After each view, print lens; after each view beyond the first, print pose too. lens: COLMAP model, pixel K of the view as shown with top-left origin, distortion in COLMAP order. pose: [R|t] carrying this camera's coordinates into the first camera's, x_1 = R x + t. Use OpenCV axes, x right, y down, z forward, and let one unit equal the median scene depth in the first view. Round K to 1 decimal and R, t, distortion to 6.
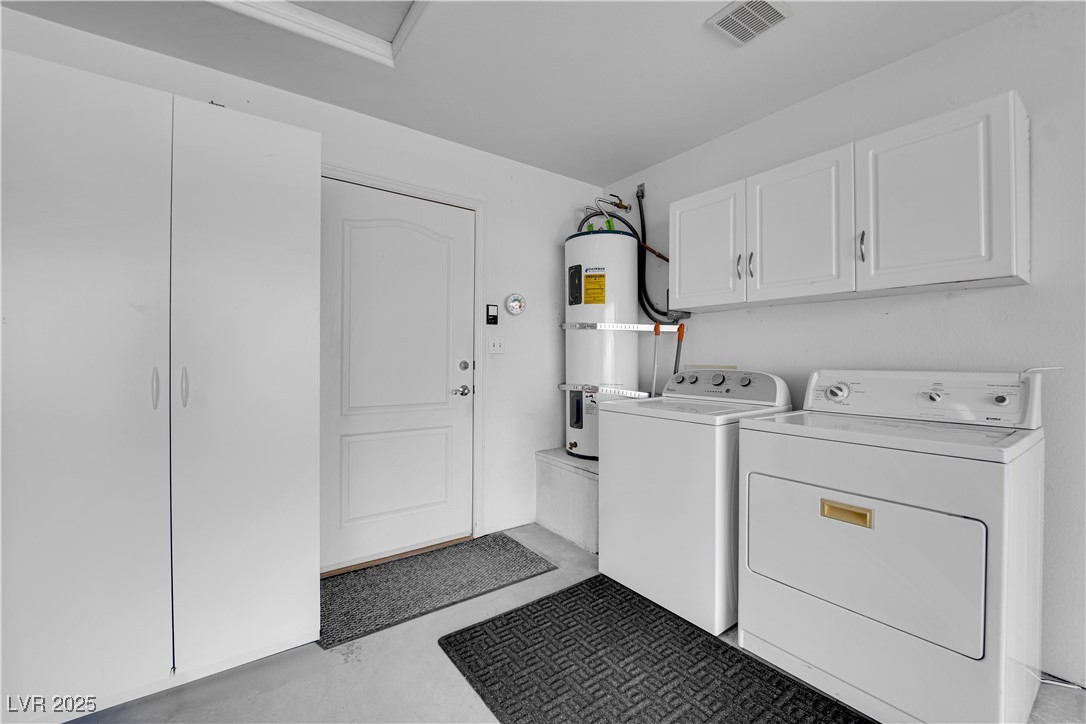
lens RADIAL K [[438.6, 0, 542.0], [0, 438.6, 359.3], [0, 0, 1]] dist [-0.016116, 0.000363]
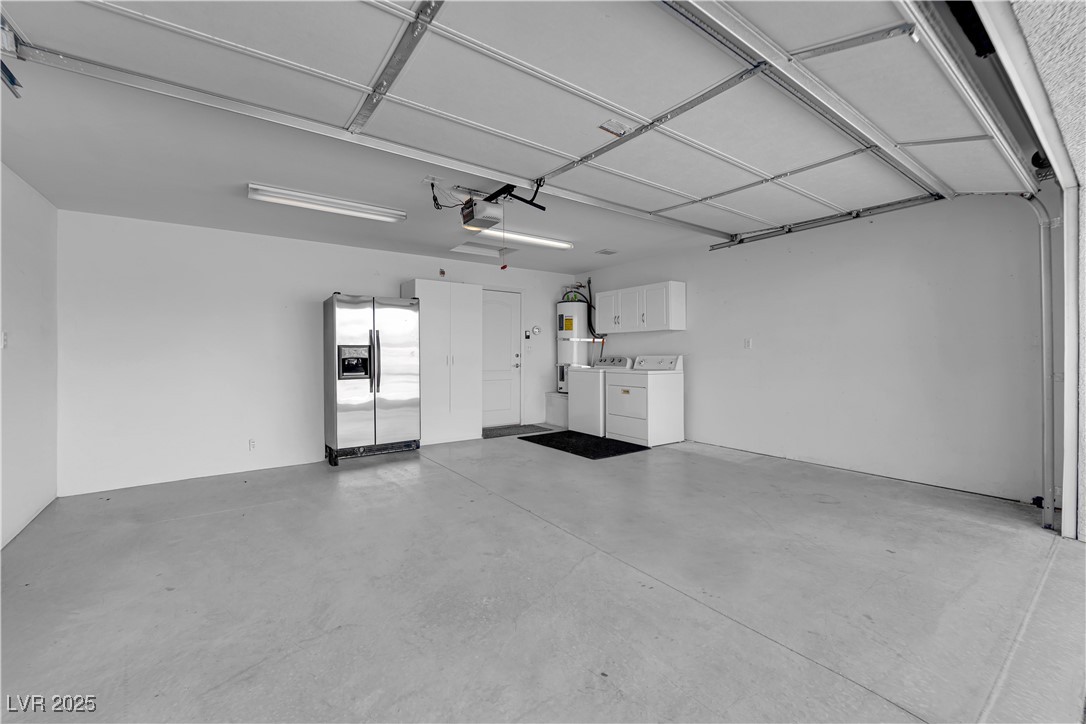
lens RADIAL K [[438.6, 0, 544.5], [0, 438.6, 357.5], [0, 0, 1]] dist [-0.016116, 0.000363]
pose [[0.999927, -0.005195, -0.010921, 0.009488], [0.005238, 0.999979, 0.003938, 0.015399], [0.010900, -0.003995, 0.999933, -1.472477]]
